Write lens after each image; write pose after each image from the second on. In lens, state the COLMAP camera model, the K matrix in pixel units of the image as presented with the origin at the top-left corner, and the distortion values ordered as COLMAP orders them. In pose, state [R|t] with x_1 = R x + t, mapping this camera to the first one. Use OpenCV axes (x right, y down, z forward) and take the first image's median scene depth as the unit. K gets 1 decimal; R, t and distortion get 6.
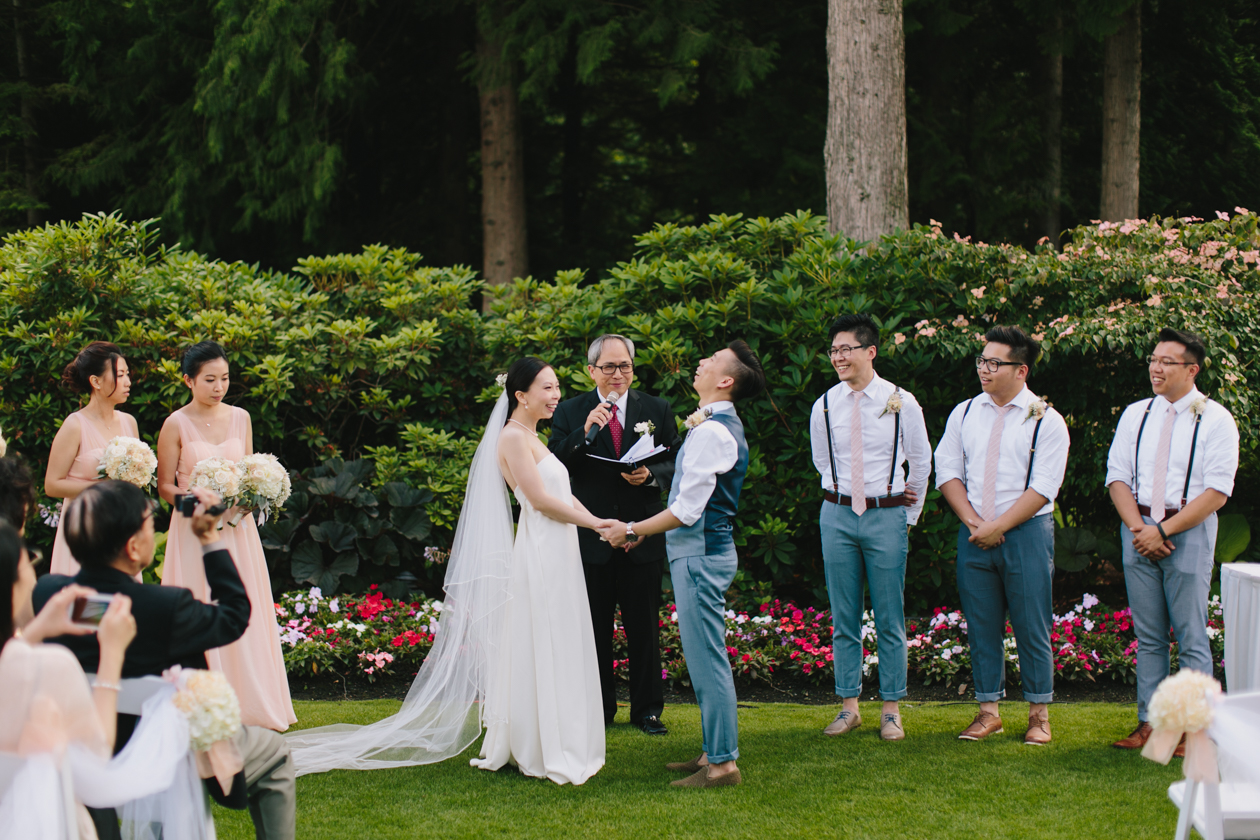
lens RADIAL K [[1811.7, 0, 631.3], [0, 1811.7, 425.0], [0, 0, 1]] dist [-0.087652, 0.000000]
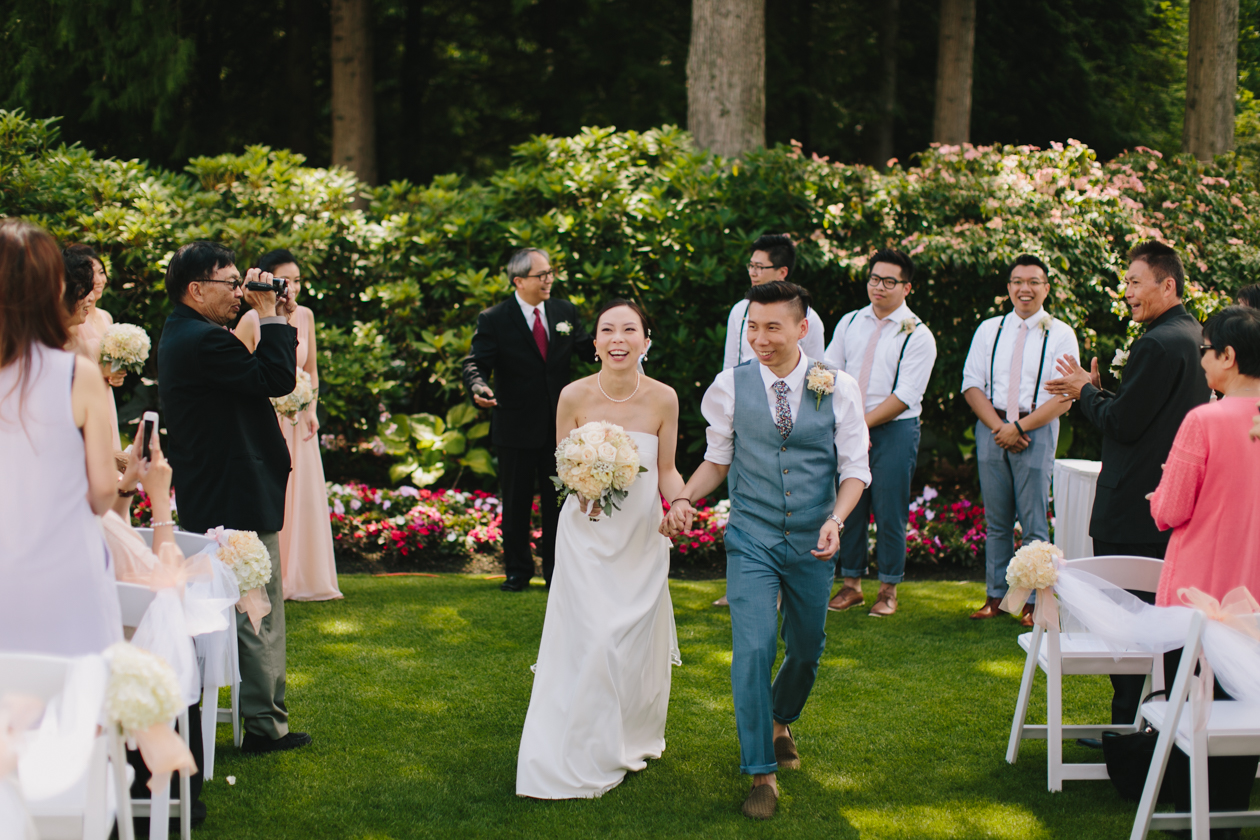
lens RADIAL K [[1811.7, 0, 629.0], [0, 1811.7, 428.7], [0, 0, 1]] dist [-0.087652, 0.000000]
pose [[0.995144, 0.015743, 0.097158, -0.033045], [-0.021472, 0.998074, 0.058202, -0.002508], [-0.096055, -0.060006, 0.993566, -0.073084]]
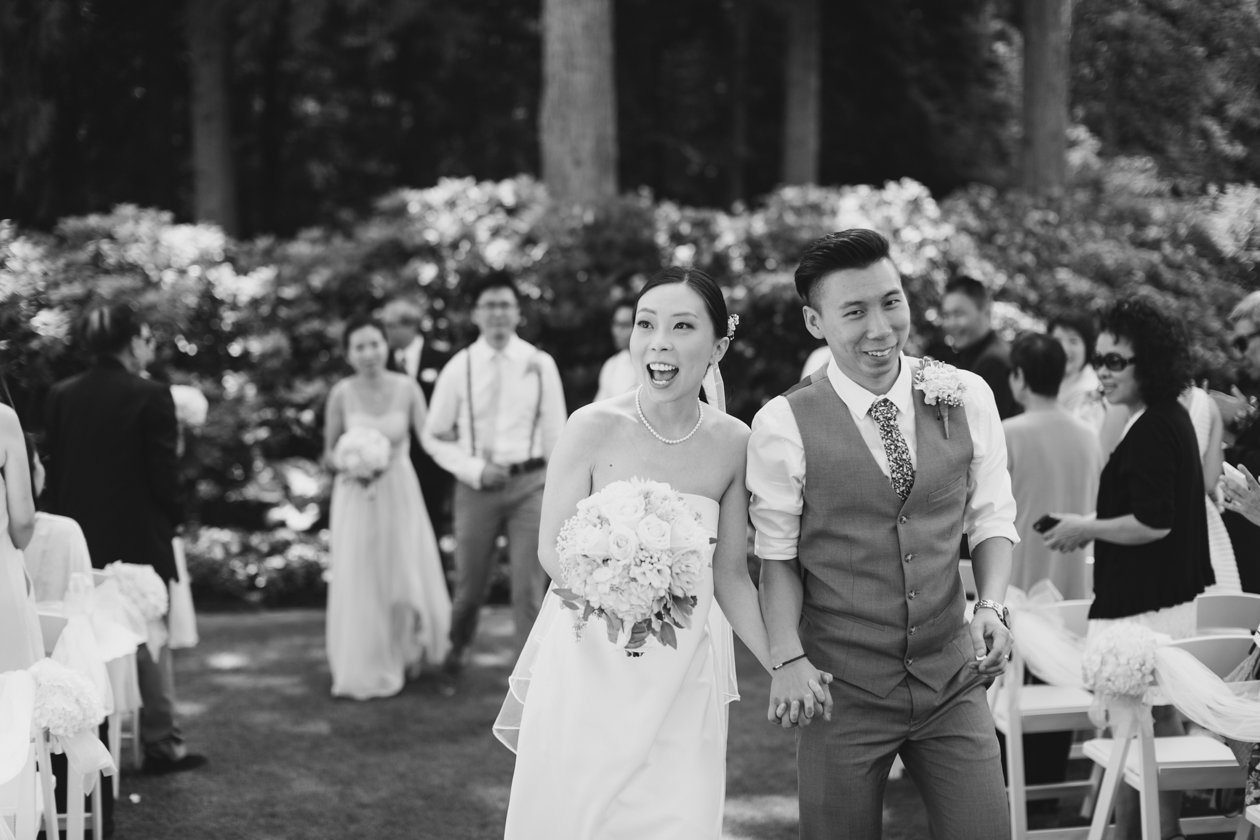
lens RADIAL K [[1811.7, 0, 627.7], [0, 1811.7, 413.3], [0, 0, 1]] dist [-0.087652, 0.000000]
pose [[0.985464, -0.012702, 0.169410, -0.036911], [0.008683, 0.999664, 0.024441, -0.000616], [-0.169664, -0.022615, 0.985243, -0.119949]]
